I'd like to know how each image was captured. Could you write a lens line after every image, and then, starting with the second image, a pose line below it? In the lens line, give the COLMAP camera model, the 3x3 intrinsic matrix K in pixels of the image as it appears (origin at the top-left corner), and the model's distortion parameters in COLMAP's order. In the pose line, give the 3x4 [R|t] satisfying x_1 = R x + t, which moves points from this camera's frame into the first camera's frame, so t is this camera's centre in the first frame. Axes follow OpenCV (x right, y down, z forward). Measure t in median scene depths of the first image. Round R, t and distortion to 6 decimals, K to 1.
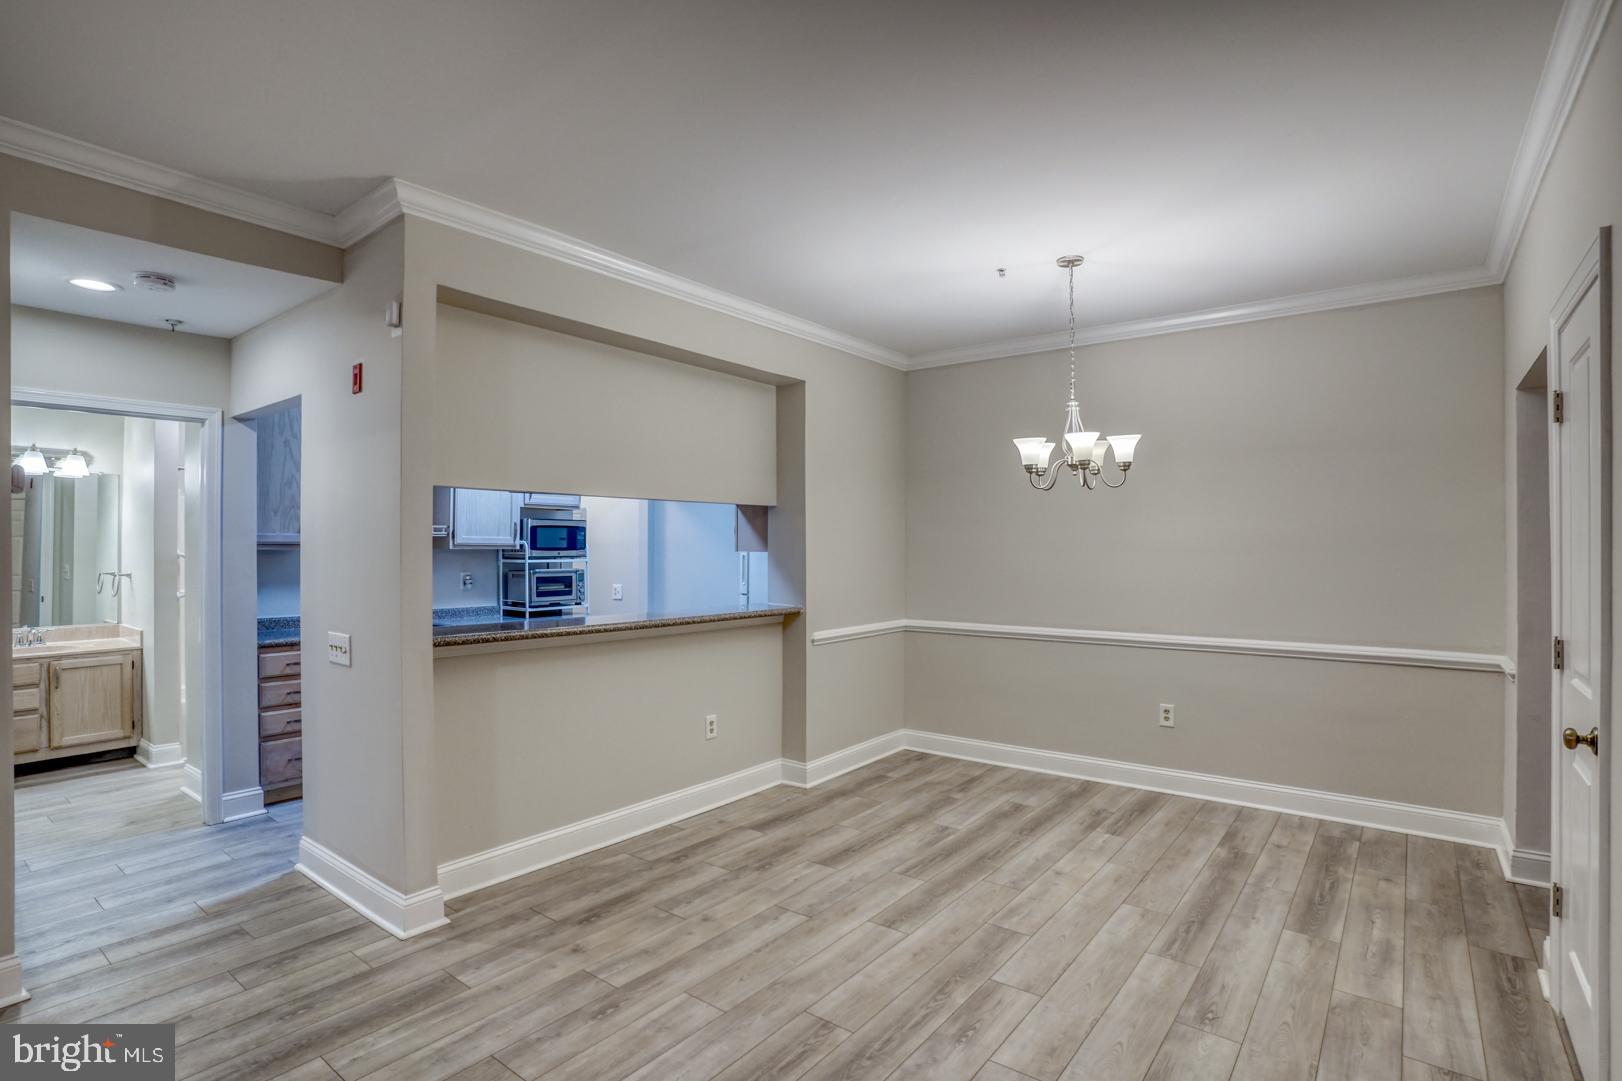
lens RADIAL K [[800.2, 0, 801.9], [0, 800.2, 543.8], [0, 0, 1]] dist [-0.082453, 0.035312]
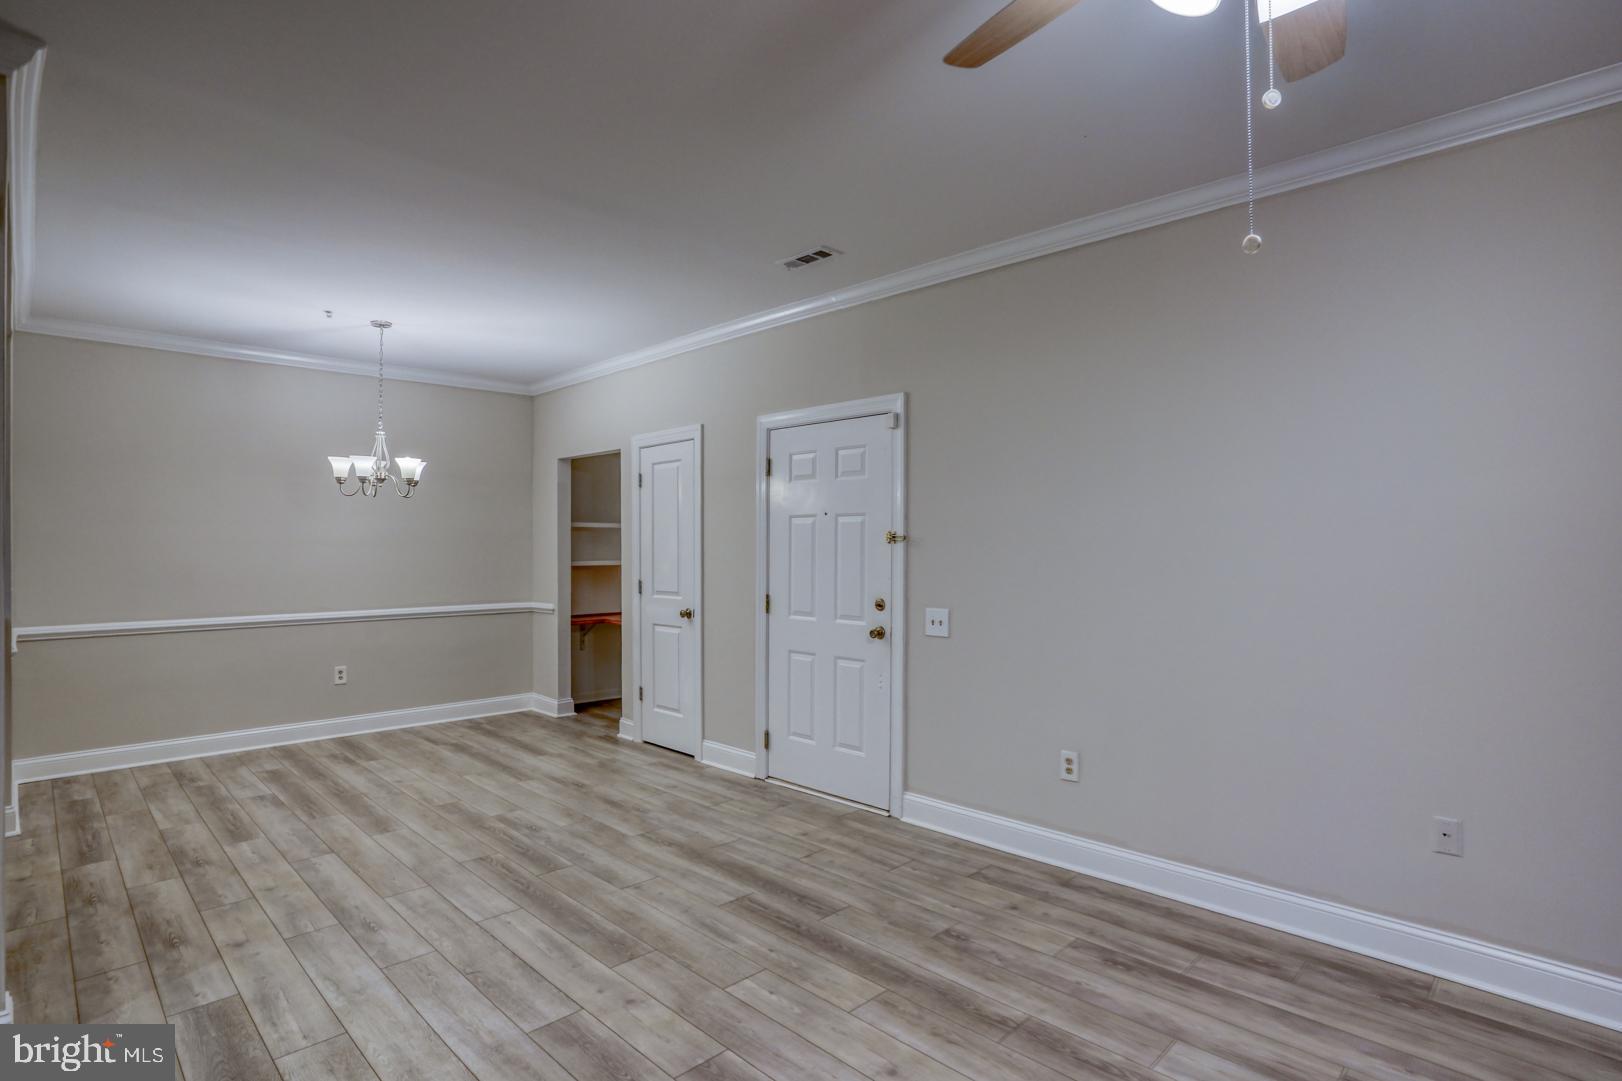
lens RADIAL K [[830.5, 0, 799.1], [0, 830.5, 546.9], [0, 0, 1]] dist [-0.079902, 0.039918]
pose [[0.125581, 0.000023, 0.992083, -0.923284], [-0.001719, 0.999999, 0.000194, 0.013521], [-0.992082, -0.001730, 0.125581, 0.131931]]
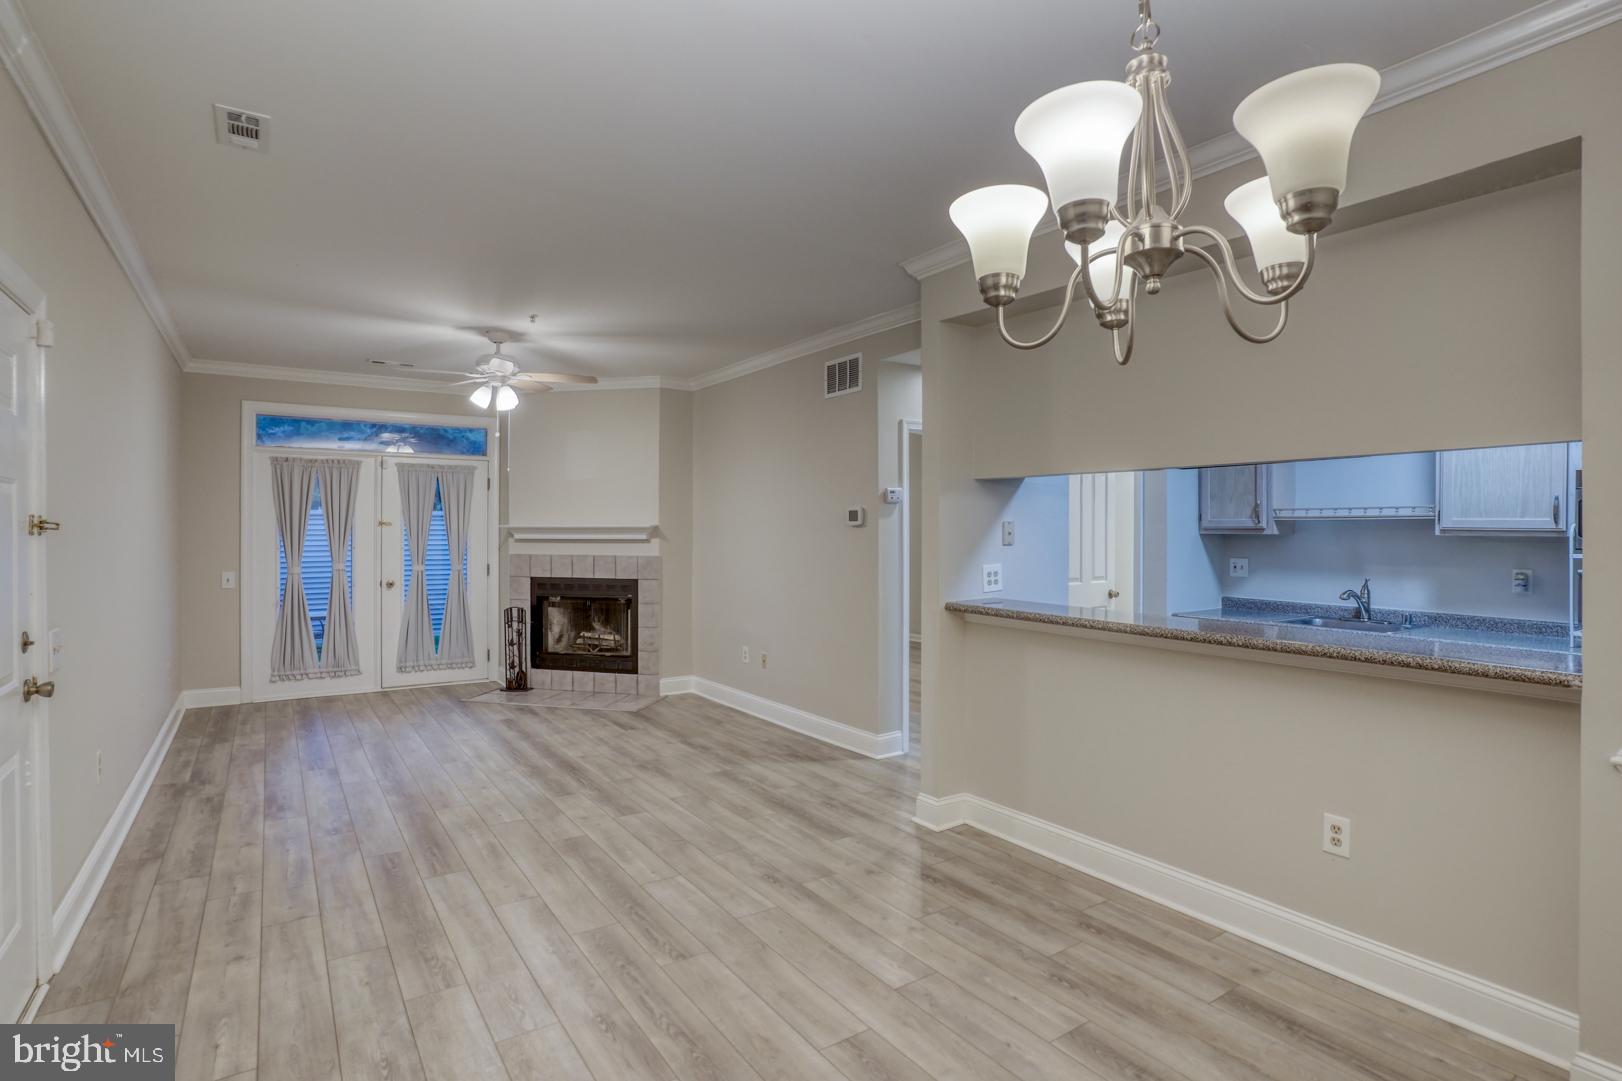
lens RADIAL K [[798.9, 0, 795.4], [0, 798.9, 535.0], [0, 0, 1]] dist [-0.082310, 0.041636]
pose [[-0.305320, 0.005202, -0.952236, 0.674229], [0.000570, 0.999986, 0.005281, 0.003606], [0.952250, 0.001070, -0.305318, 0.962855]]
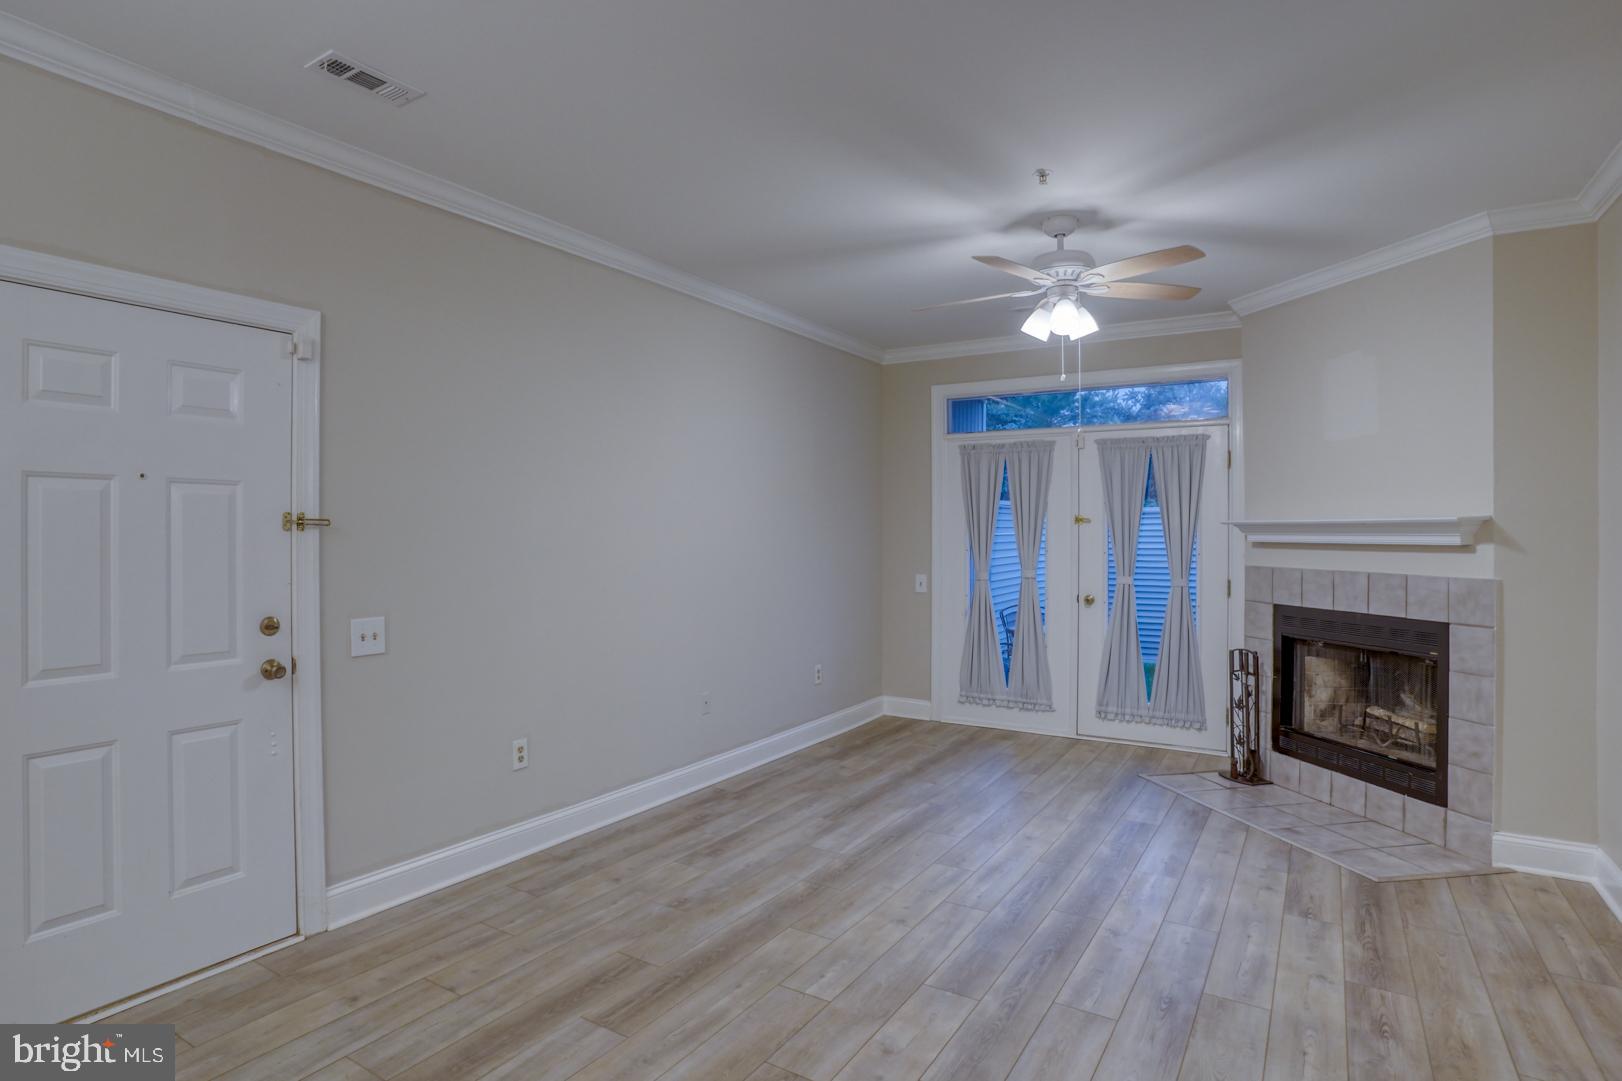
lens RADIAL K [[875.7, 0, 758.6], [0, 875.7, 530.2], [0, 0, 1]] dist [-0.094490, 0.053334]
pose [[-0.996871, -0.001472, -0.079030, -0.116765], [-0.001218, 0.999994, -0.003266, 0.009979], [0.079035, -0.003160, -0.996867, 0.984697]]
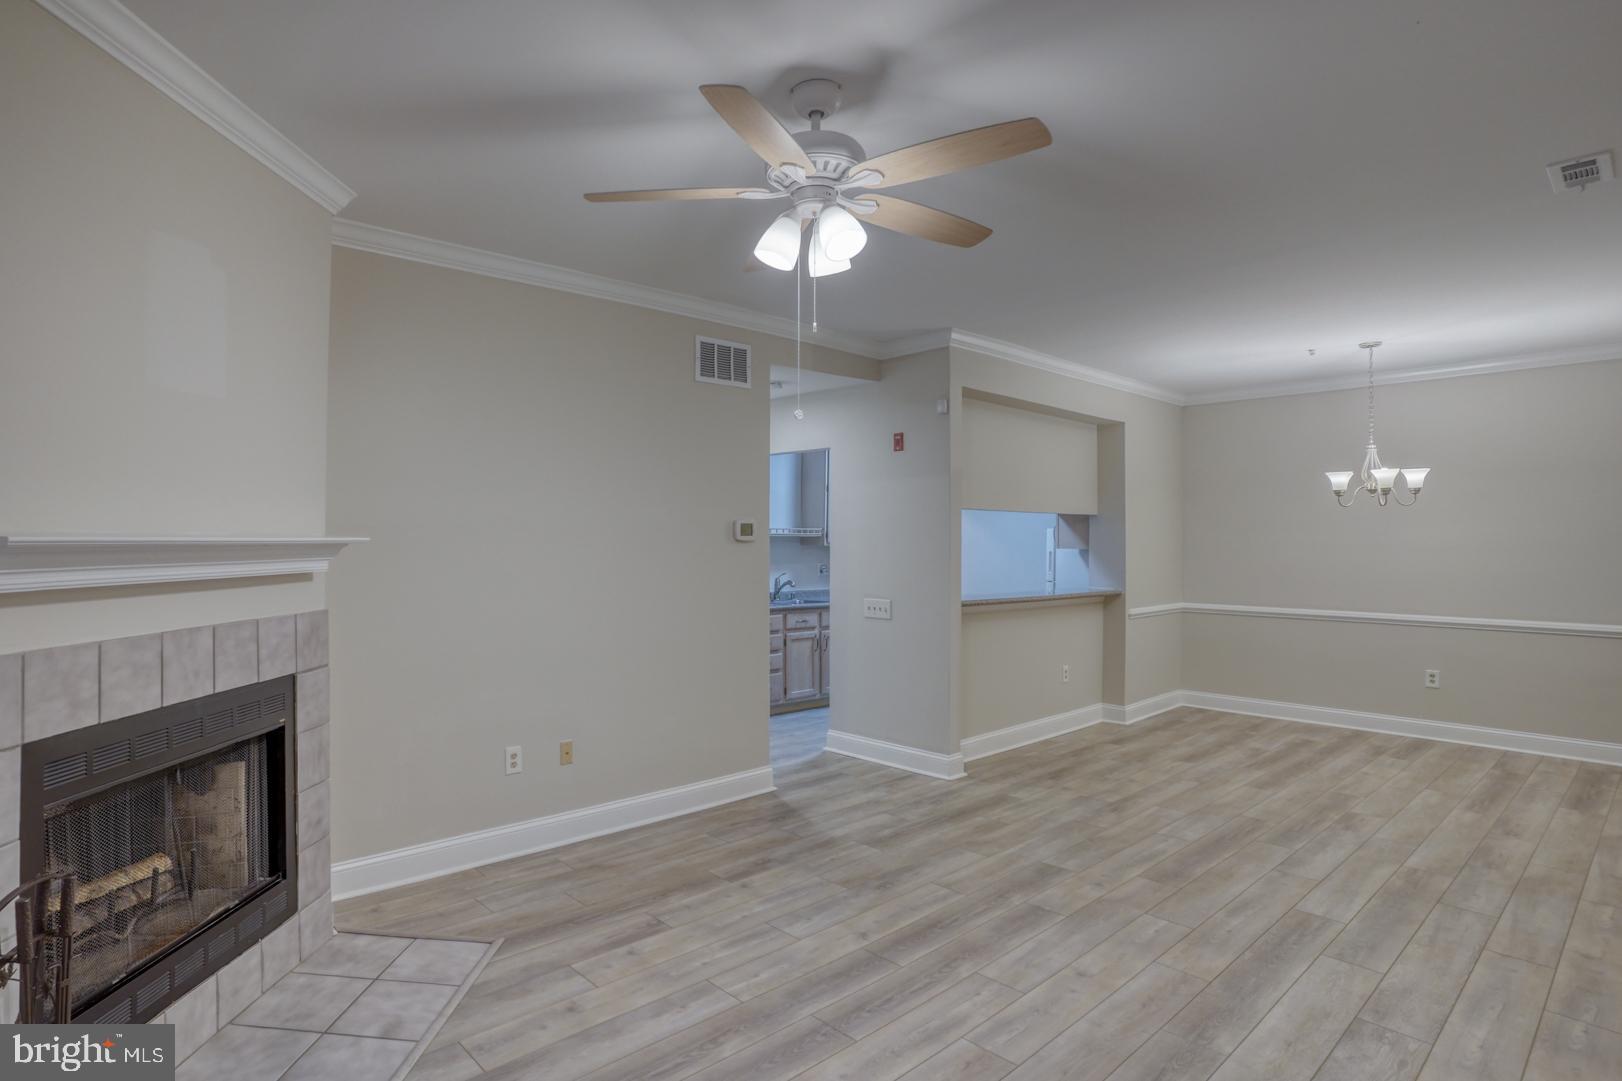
lens RADIAL K [[841.5, 0, 696.8], [0, 841.5, 537.5], [0, 0, 1]] dist [-0.065062, 0.022418]
pose [[0.974102, 0.002443, -0.226095, -0.506094], [-0.002581, 0.999997, -0.000311, -0.009991], [0.226093, 0.000886, 0.974105, -0.691861]]
